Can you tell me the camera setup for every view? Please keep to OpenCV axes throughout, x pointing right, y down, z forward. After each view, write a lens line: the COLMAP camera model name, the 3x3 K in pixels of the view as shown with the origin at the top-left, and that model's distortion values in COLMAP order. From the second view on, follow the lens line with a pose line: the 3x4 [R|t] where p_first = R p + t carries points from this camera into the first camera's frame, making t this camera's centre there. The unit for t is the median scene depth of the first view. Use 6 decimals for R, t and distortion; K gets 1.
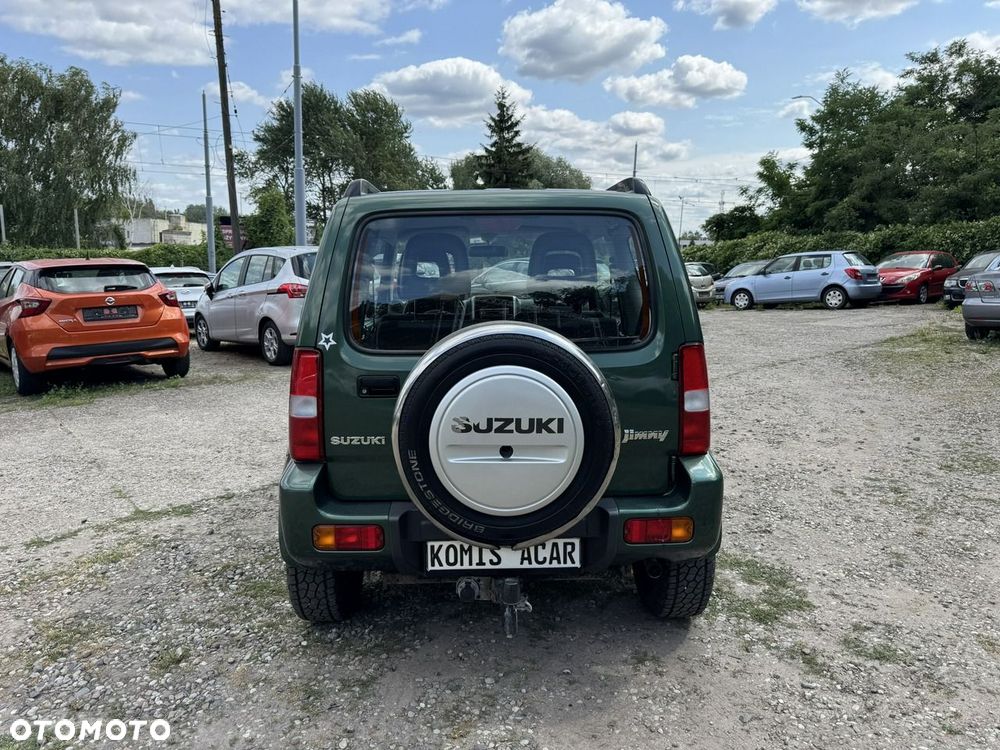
lens RADIAL K [[704.8, 0, 496.1], [0, 704.8, 374.4], [0, 0, 1]] dist [0.031106, -0.036982]
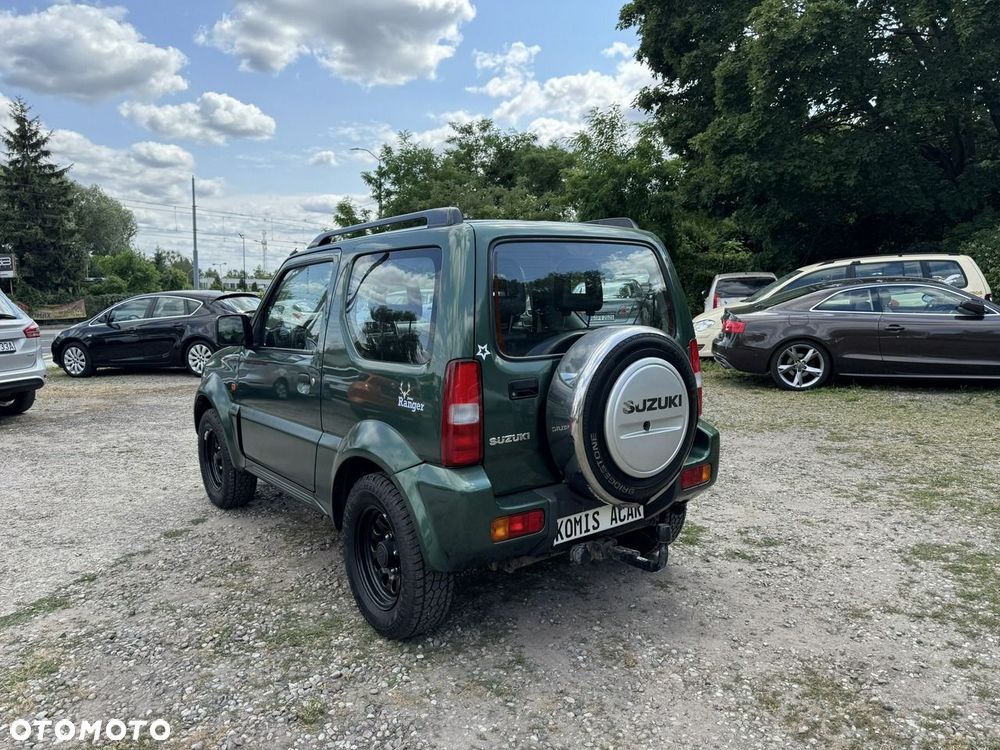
lens RADIAL K [[704.8, 0, 502.1], [0, 704.8, 380.1], [0, 0, 1]] dist [0.031106, -0.036982]
pose [[0.812972, -0.080674, 0.576687, -0.597363], [0.107121, 0.994174, -0.011935, 0.009536], [-0.572365, 0.071478, 0.816878, 0.064130]]
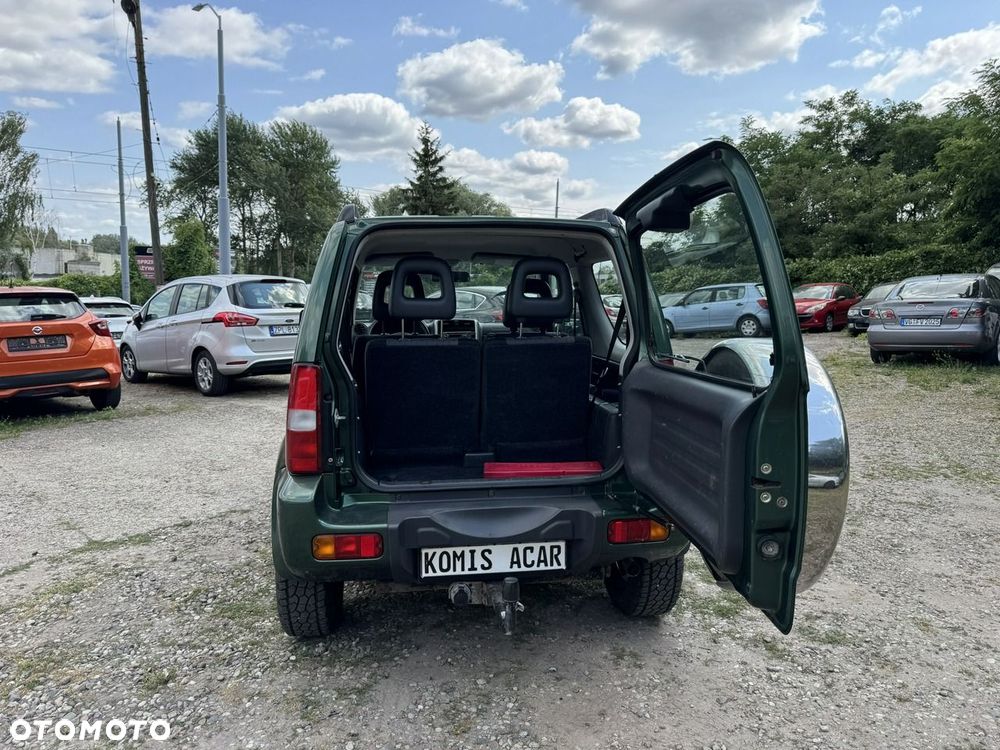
lens RADIAL K [[704.8, 0, 496.8], [0, 704.8, 380.1], [0, 0, 1]] dist [0.031106, -0.036982]
pose [[0.994186, -0.012219, 0.106978, -0.069708], [0.016170, 0.999216, -0.036147, 0.020118], [-0.106453, 0.037666, 0.993604, -0.041609]]
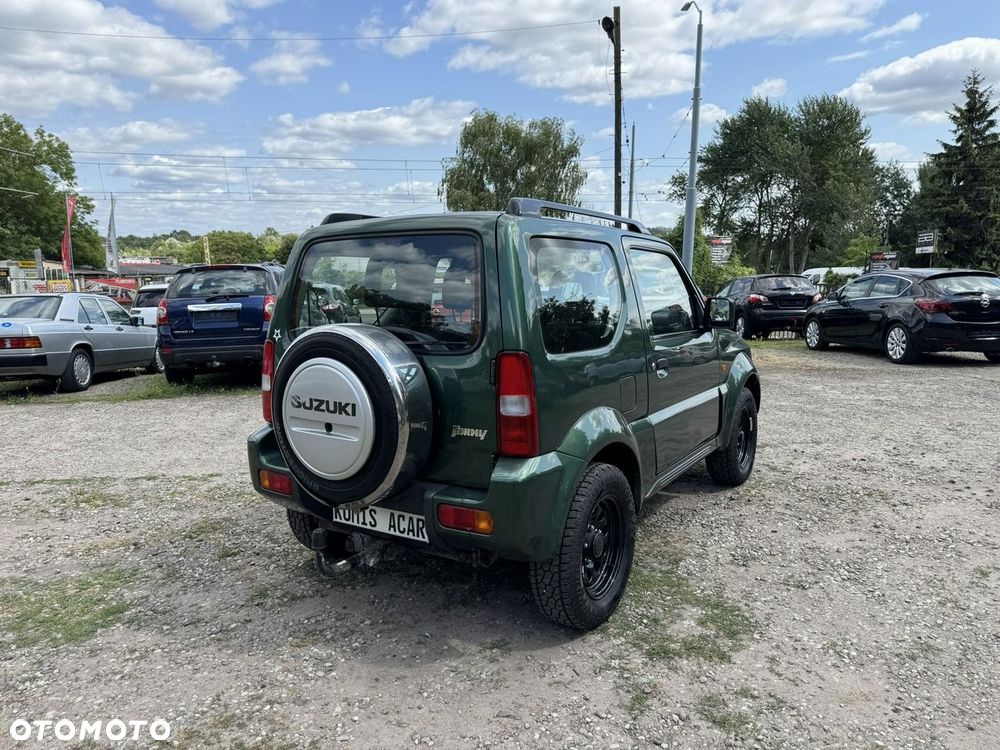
lens RADIAL K [[704.8, 0, 503.3], [0, 704.8, 379.7], [0, 0, 1]] dist [0.031106, -0.036982]
pose [[0.825273, 0.073946, -0.559871, 0.620362], [-0.083536, 0.996469, 0.008476, -0.006800], [0.558521, 0.039774, 0.828536, 0.085265]]
